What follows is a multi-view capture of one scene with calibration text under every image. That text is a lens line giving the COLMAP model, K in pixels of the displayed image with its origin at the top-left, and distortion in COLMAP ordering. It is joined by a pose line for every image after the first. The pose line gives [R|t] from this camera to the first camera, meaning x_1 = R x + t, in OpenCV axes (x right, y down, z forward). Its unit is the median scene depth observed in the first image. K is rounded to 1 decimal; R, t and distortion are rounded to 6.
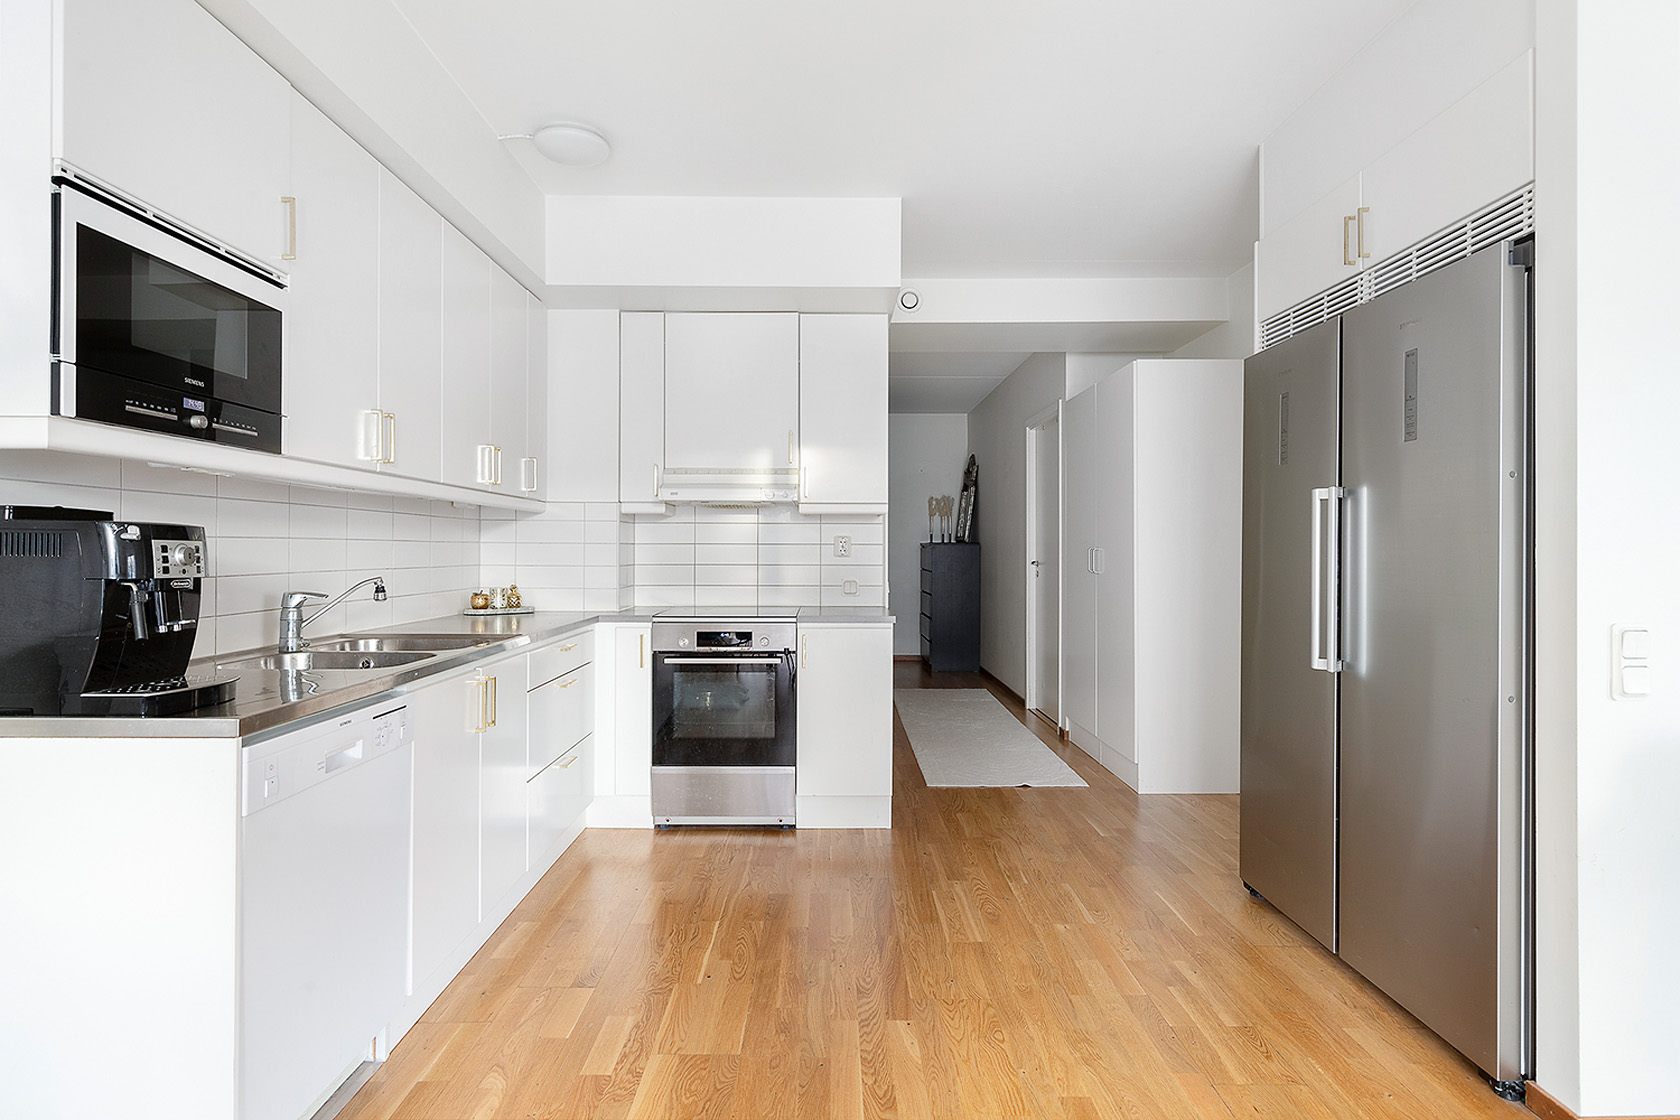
lens RADIAL K [[914.0, 0, 840.8], [0, 914.0, 553.7], [0, 0, 1]] dist [0.001645, 0.000171]
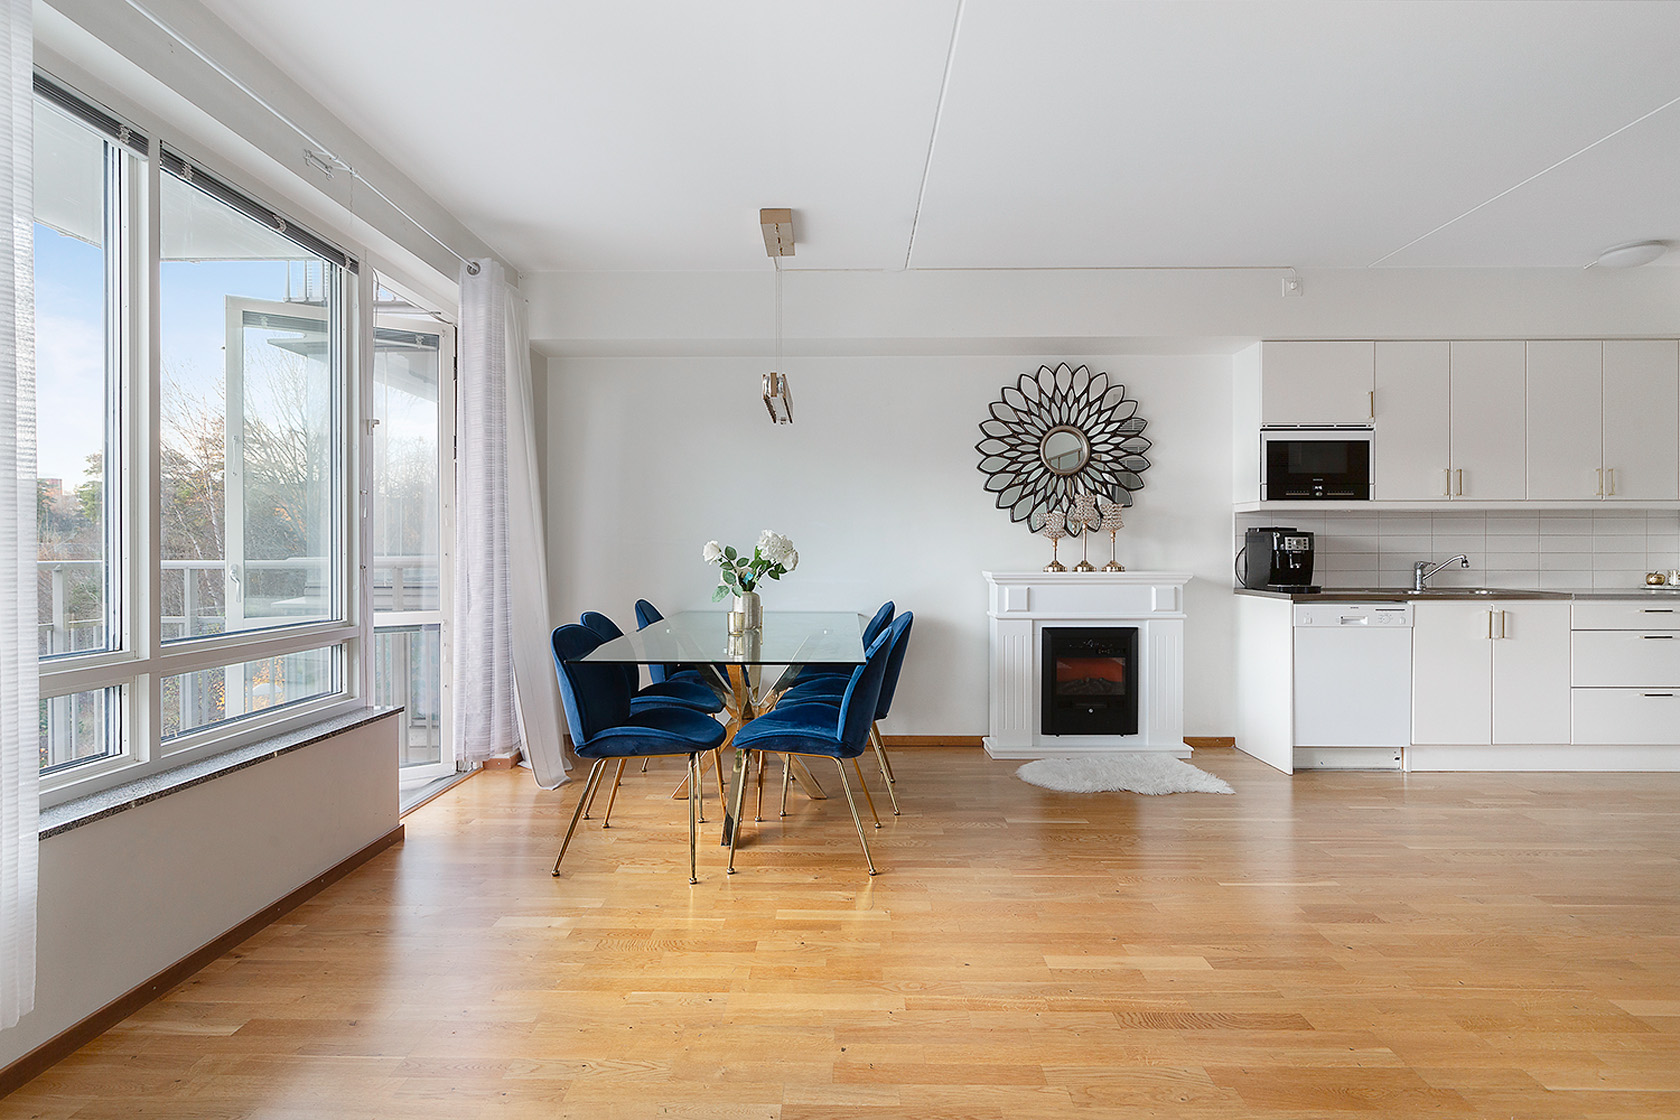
lens RADIAL K [[849.3, 0, 839.6], [0, 849.3, 557.8], [0, 0, 1]] dist [-0.000675, -0.000128]
pose [[-0.021470, 0.005622, -0.999754, 1.786400], [-0.004853, 0.999972, 0.005727, 0.038240], [0.999758, 0.004974, -0.021442, -0.366594]]
